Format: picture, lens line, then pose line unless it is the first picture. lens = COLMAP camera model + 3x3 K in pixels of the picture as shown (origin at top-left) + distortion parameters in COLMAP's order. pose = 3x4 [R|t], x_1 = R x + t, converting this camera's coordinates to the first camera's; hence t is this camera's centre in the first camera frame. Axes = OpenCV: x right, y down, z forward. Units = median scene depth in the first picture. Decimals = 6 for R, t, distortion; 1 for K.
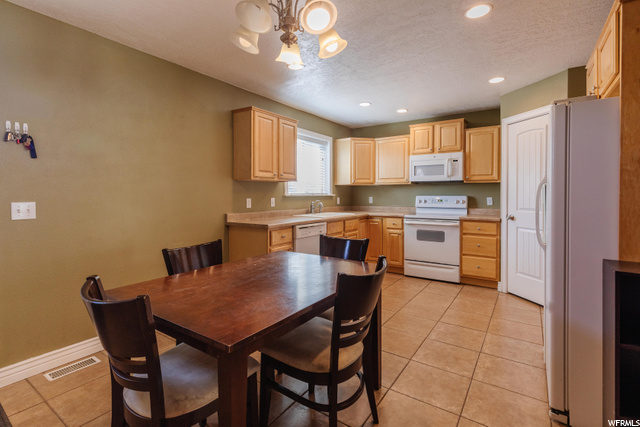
lens RADIAL K [[306.2, 0, 322.1], [0, 306.2, 197.0], [0, 0, 1]] dist [-0.000336, 0.000026]
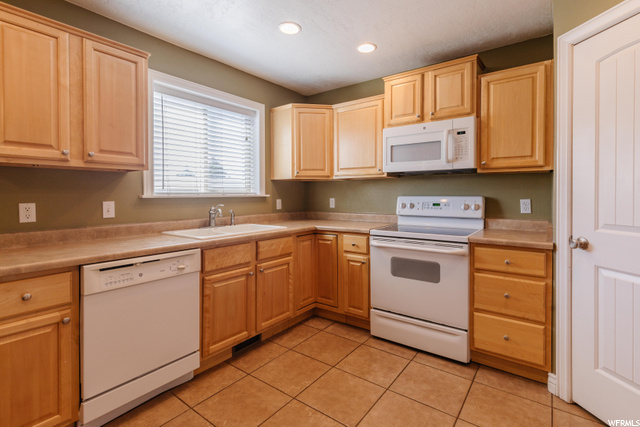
lens RADIAL K [[304.5, 0, 318.7], [0, 304.5, 197.2], [0, 0, 1]] dist [0.001527, 0.000266]
pose [[0.998383, -0.002277, -0.056803, 0.208107], [0.002322, 0.999997, 0.000732, -0.003520], [0.056801, -0.000863, 0.998385, 0.434116]]
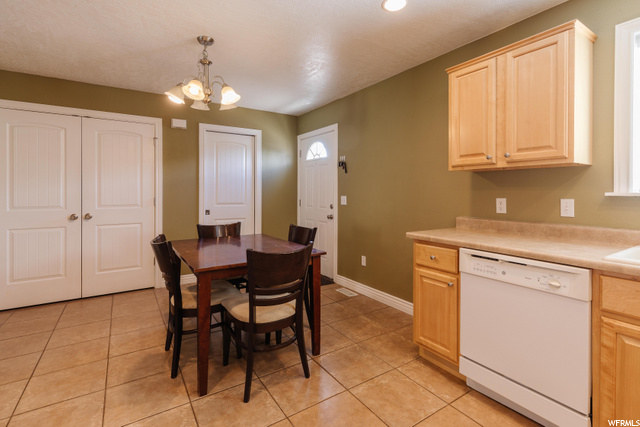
lens RADIAL K [[308.2, 0, 323.0], [0, 308.2, 192.3], [0, 0, 1]] dist [0.001057, 0.000210]
pose [[-0.392499, -0.000018, -0.919752, 0.397256], [-0.008376, 0.999959, 0.003555, -0.005623], [0.919714, 0.009099, -0.392483, 0.738418]]
